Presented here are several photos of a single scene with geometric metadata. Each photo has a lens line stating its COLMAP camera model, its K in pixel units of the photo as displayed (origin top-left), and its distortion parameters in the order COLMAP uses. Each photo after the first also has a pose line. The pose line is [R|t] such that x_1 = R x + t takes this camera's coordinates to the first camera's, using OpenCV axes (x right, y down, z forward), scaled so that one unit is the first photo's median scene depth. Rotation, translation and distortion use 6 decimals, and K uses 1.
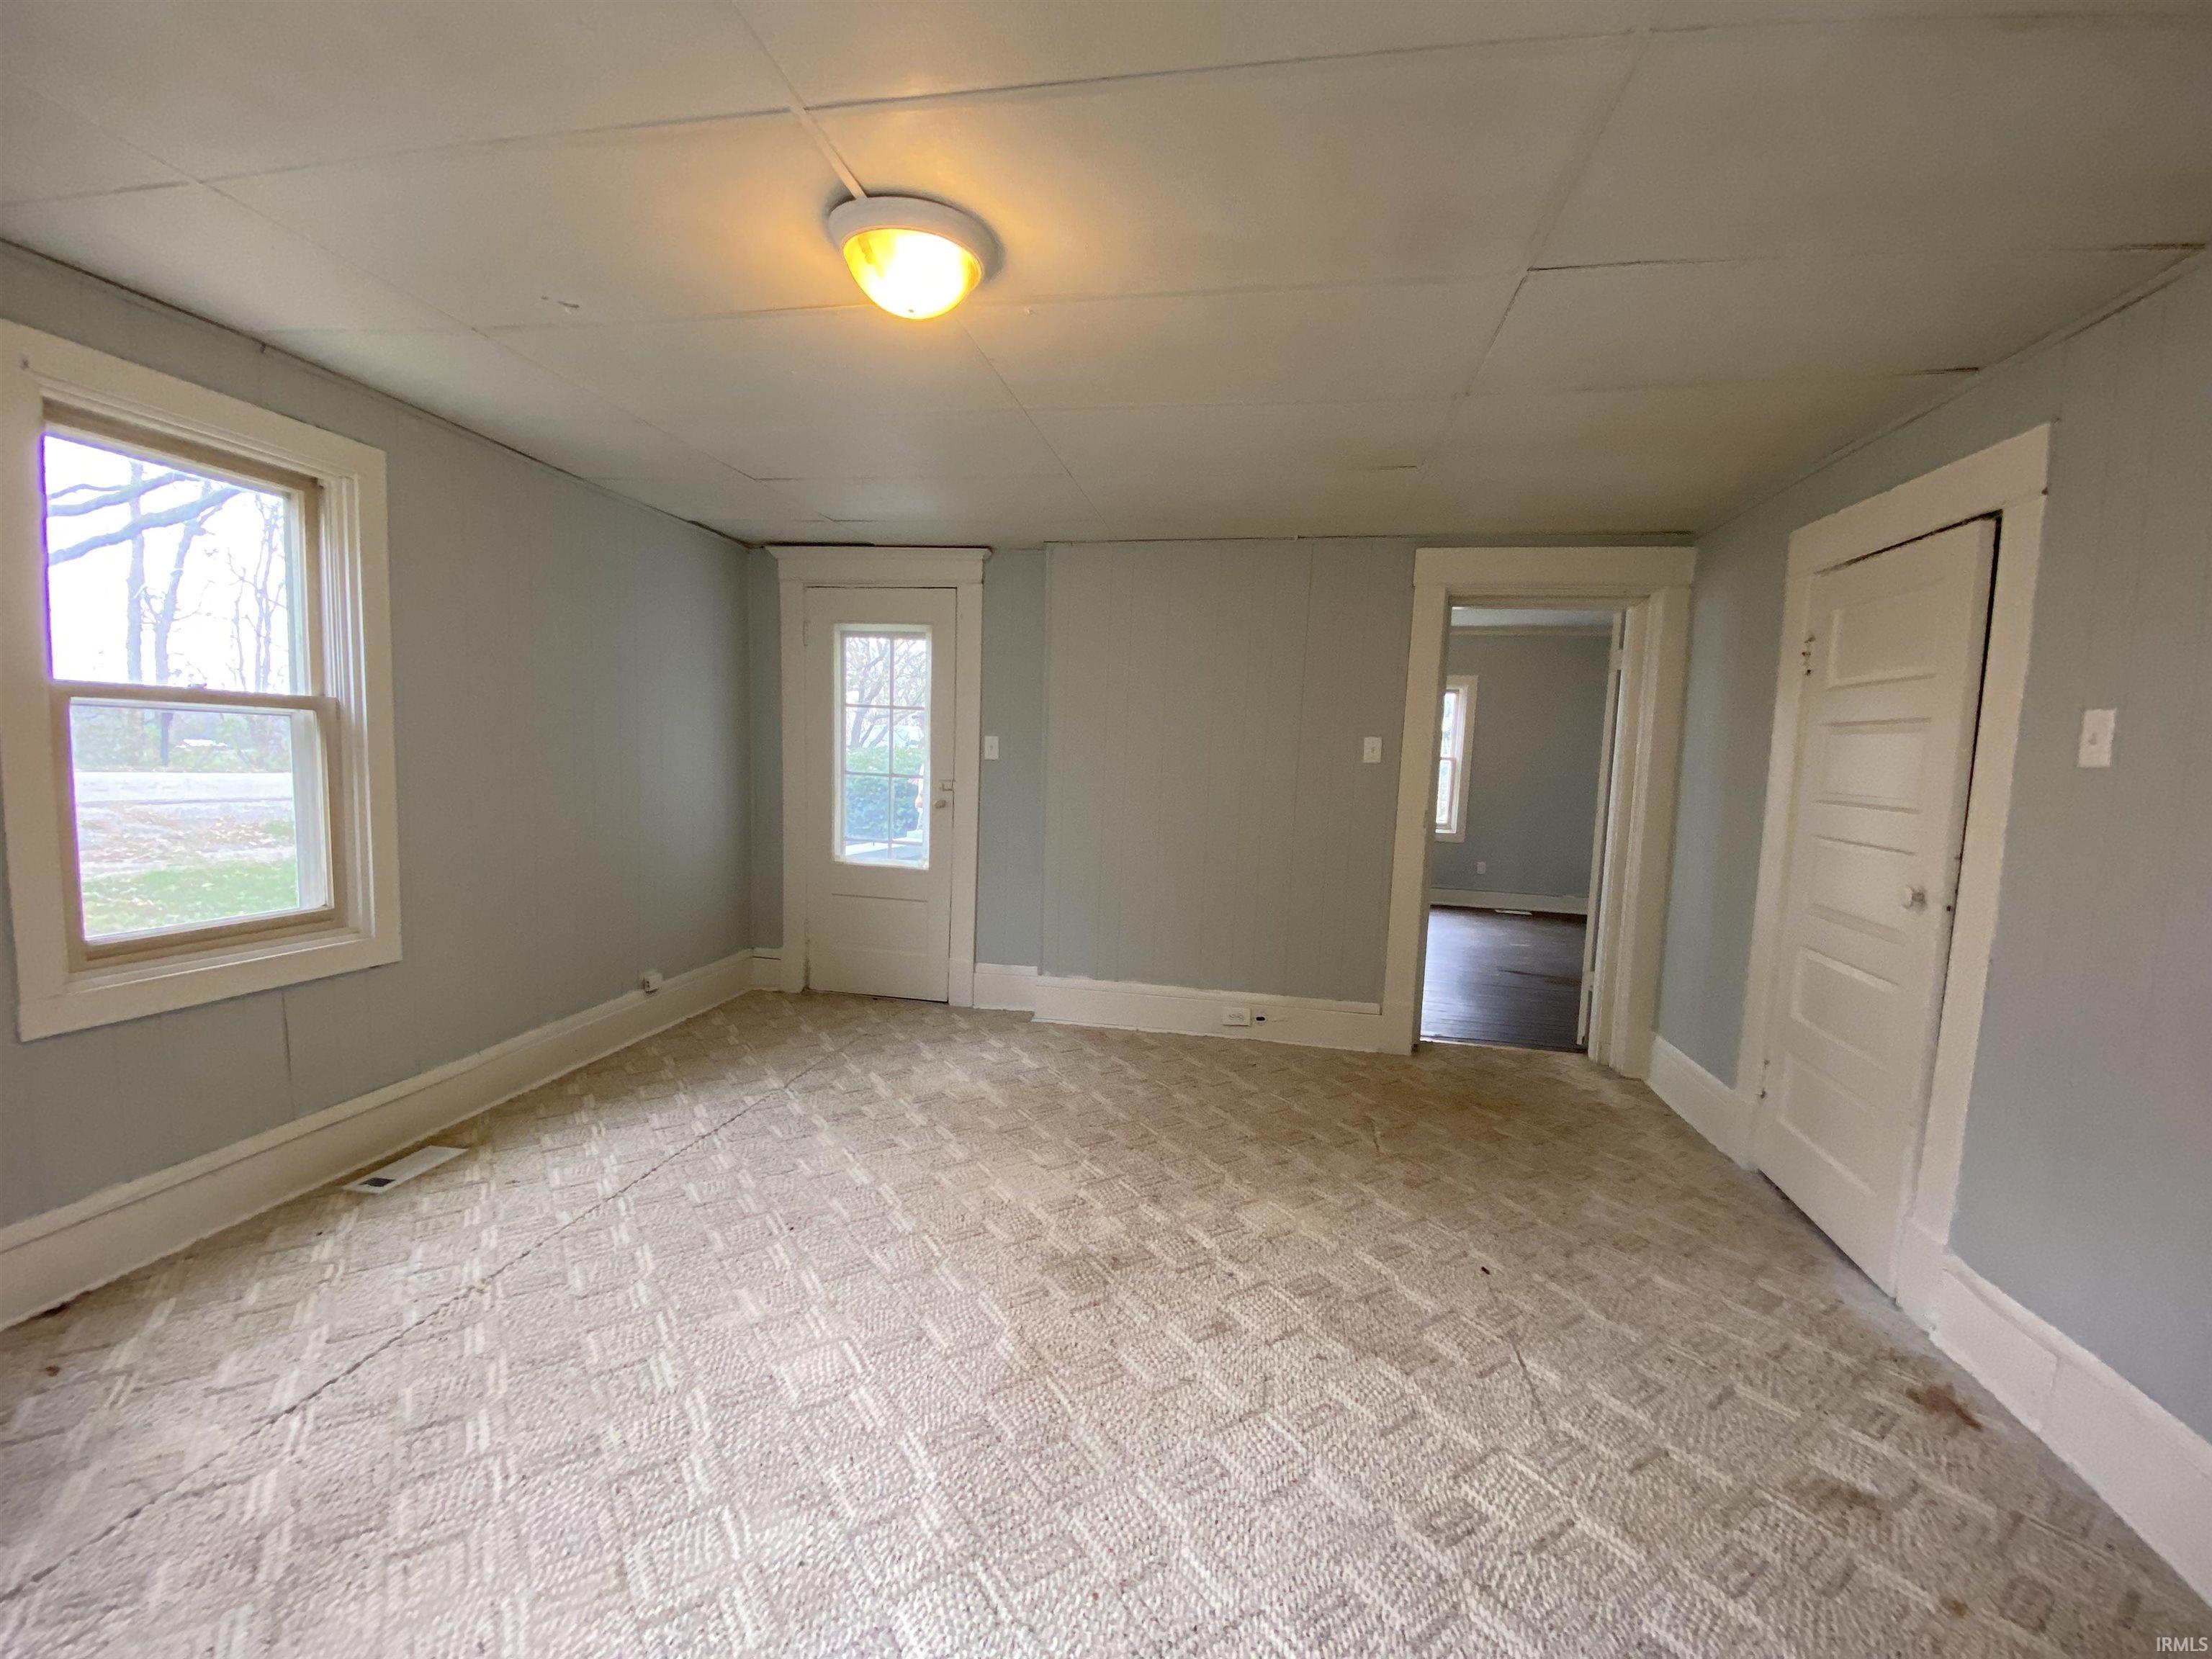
lens RADIAL K [[897.5, 0, 1108.8], [0, 897.5, 826.3], [0, 0, 1]] dist [0.011205, -0.015247]
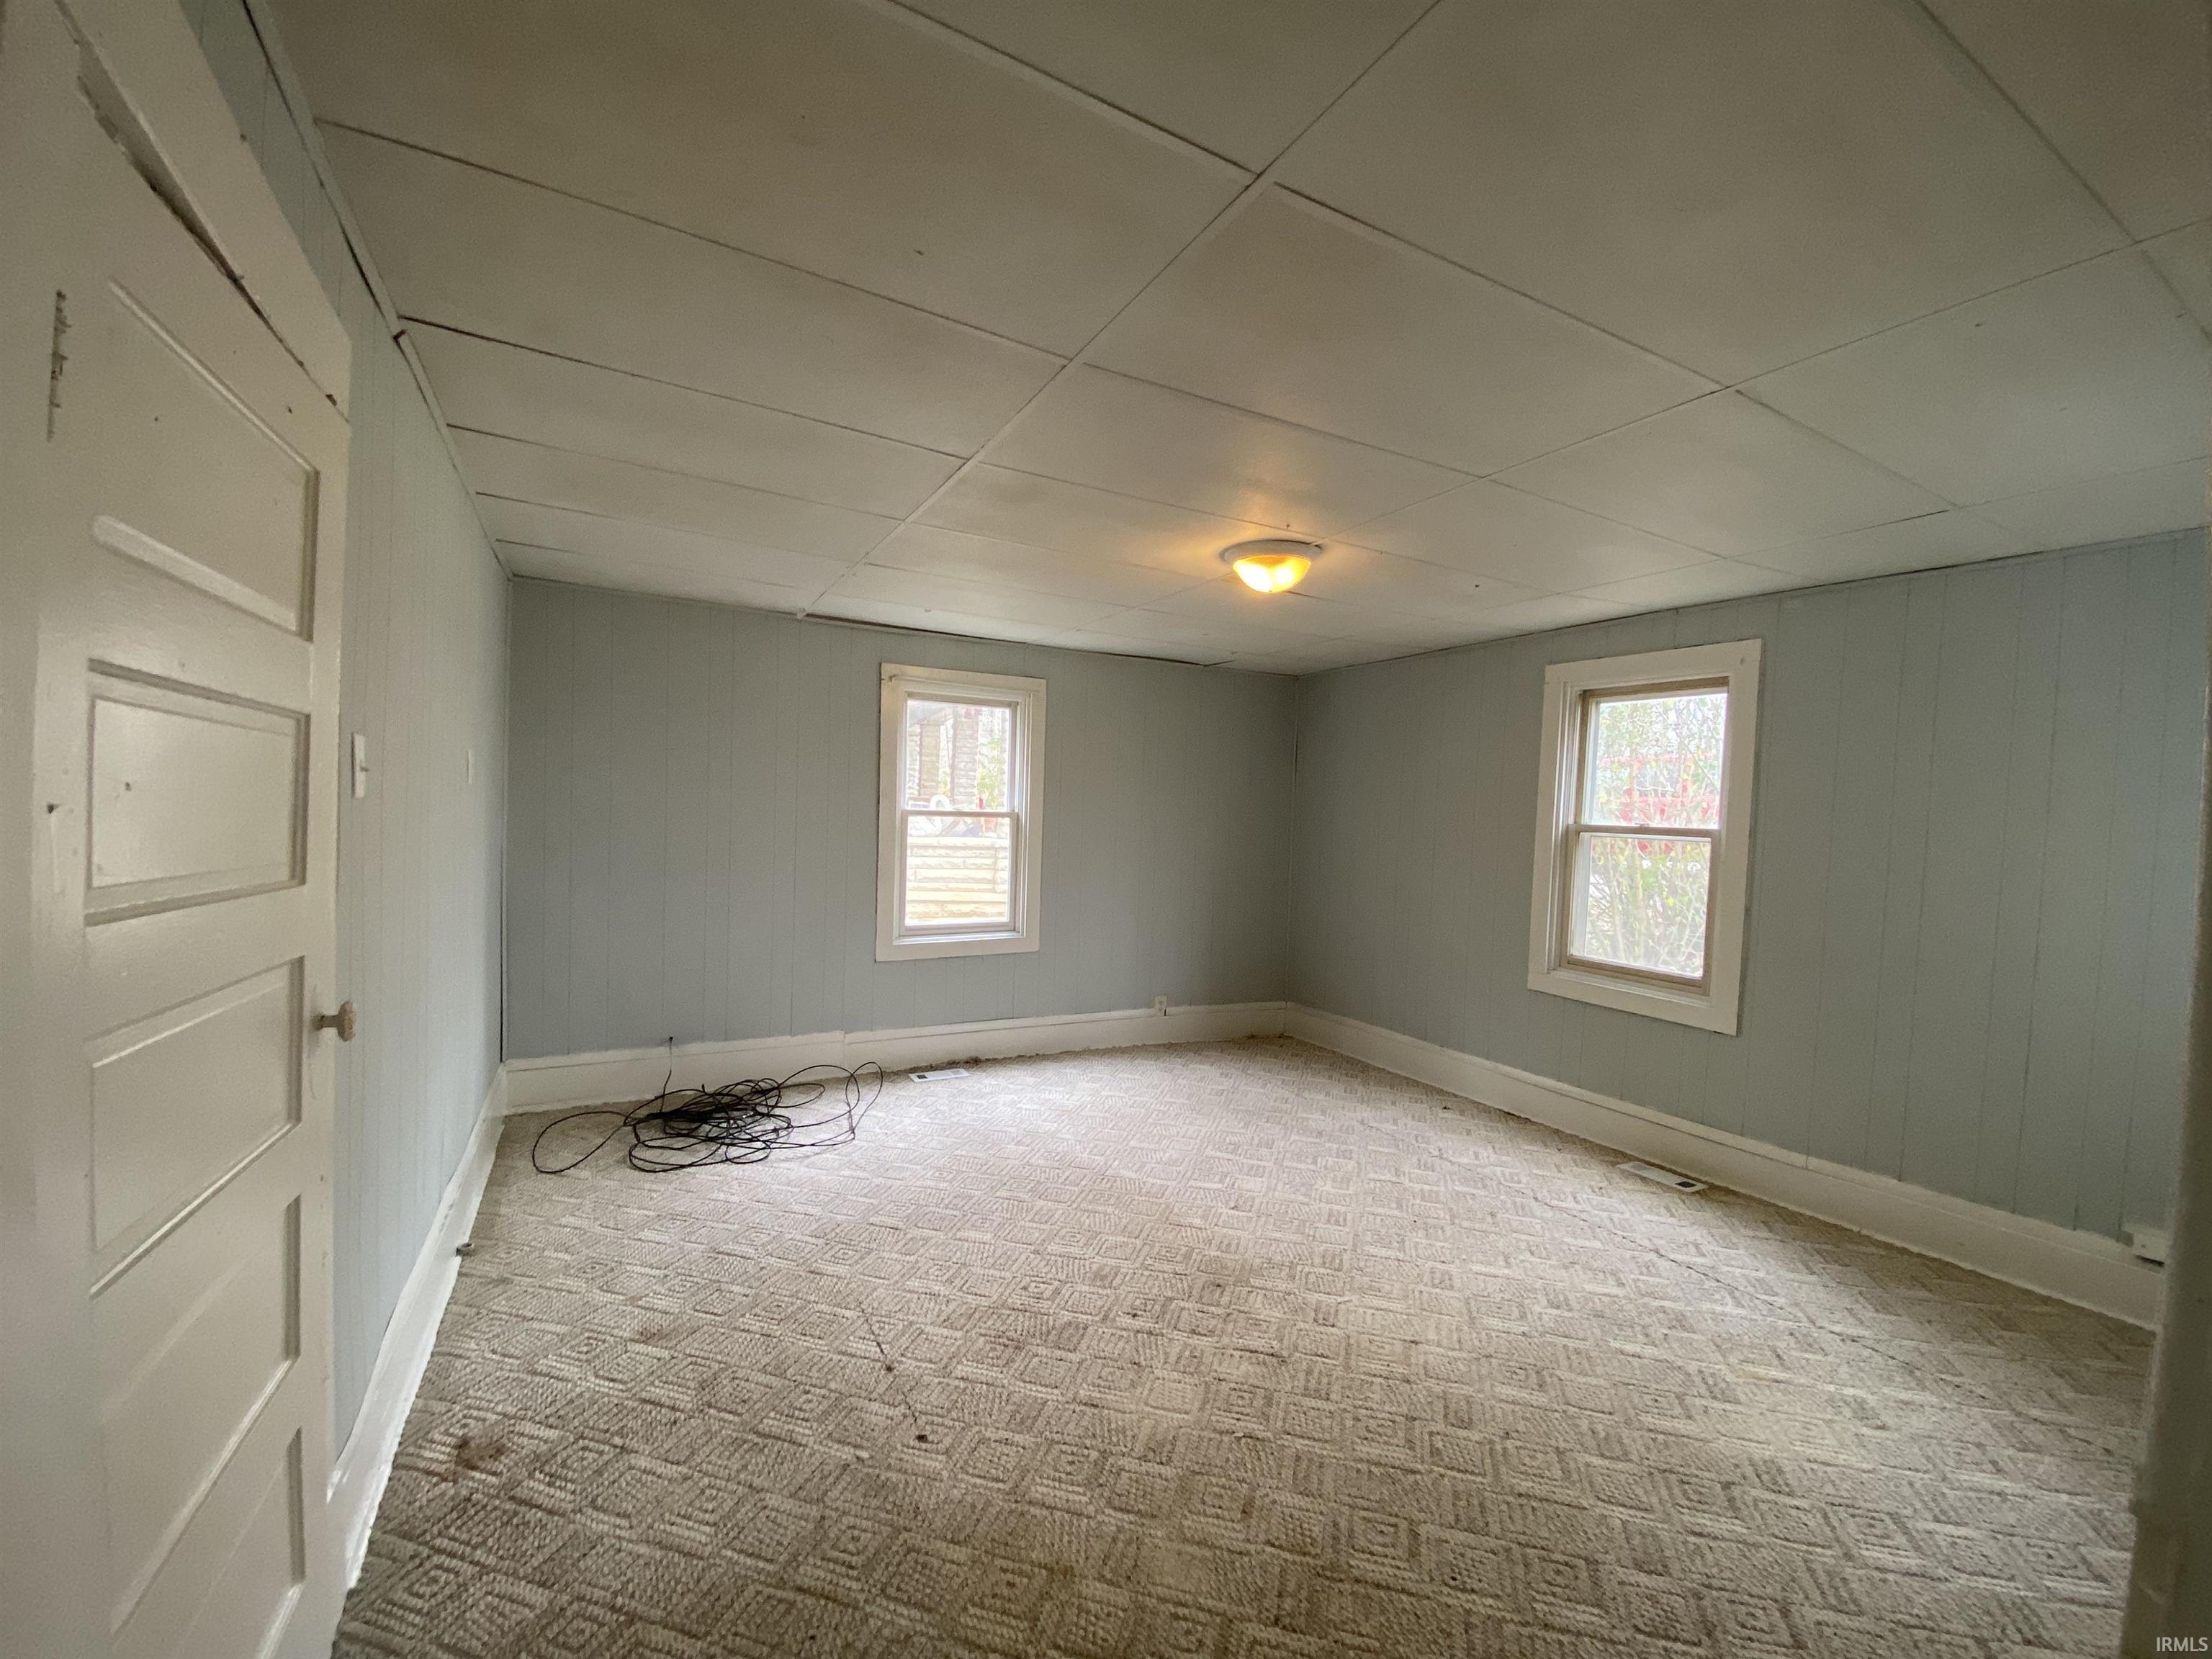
lens RADIAL K [[897.5, 0, 1107.6], [0, 897.5, 844.6], [0, 0, 1]] dist [0.011205, -0.015247]
pose [[-0.772966, -0.037716, -0.633326, 0.833497], [-0.112468, 0.990567, 0.078275, -0.137830], [0.624400, 0.131733, -0.769917, 1.675882]]
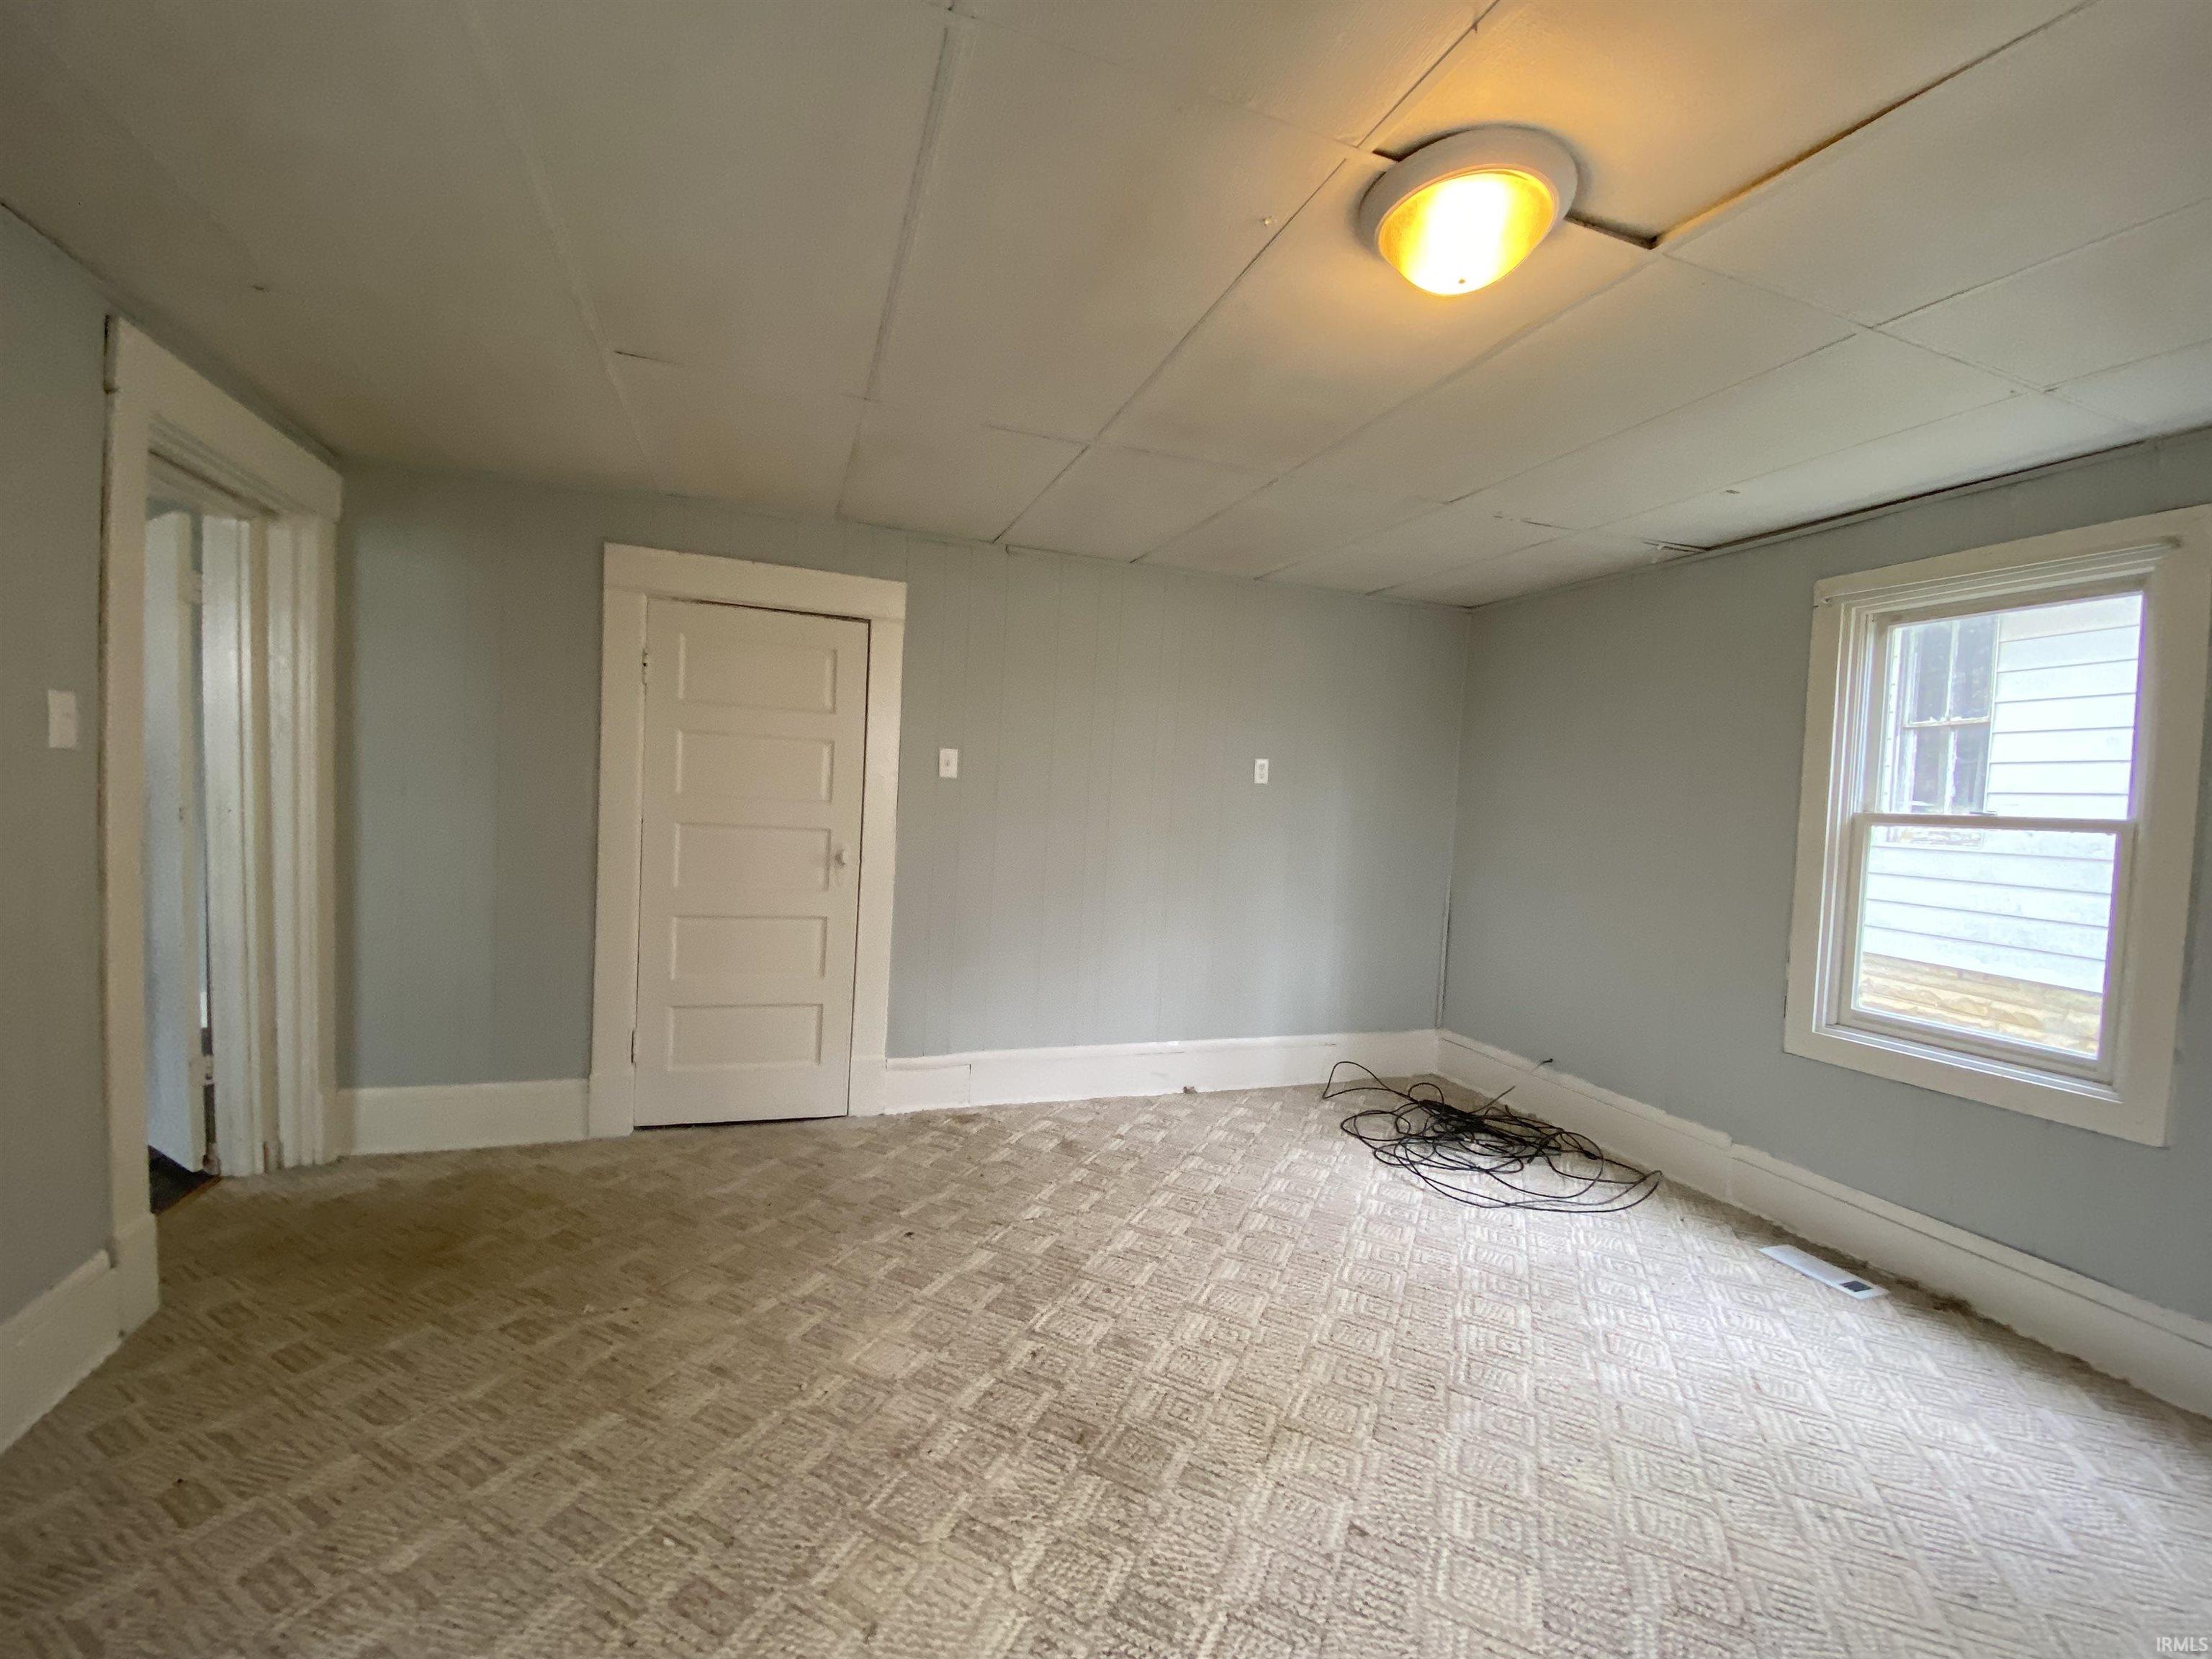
lens RADIAL K [[897.5, 0, 1095.4], [0, 897.5, 825.4], [0, 0, 1]] dist [0.011205, -0.015247]
pose [[-0.499751, -0.092039, 0.861265, -0.616837], [0.008265, 0.993786, 0.110997, -0.136069], [-0.866129, 0.062589, -0.495886, 1.320067]]
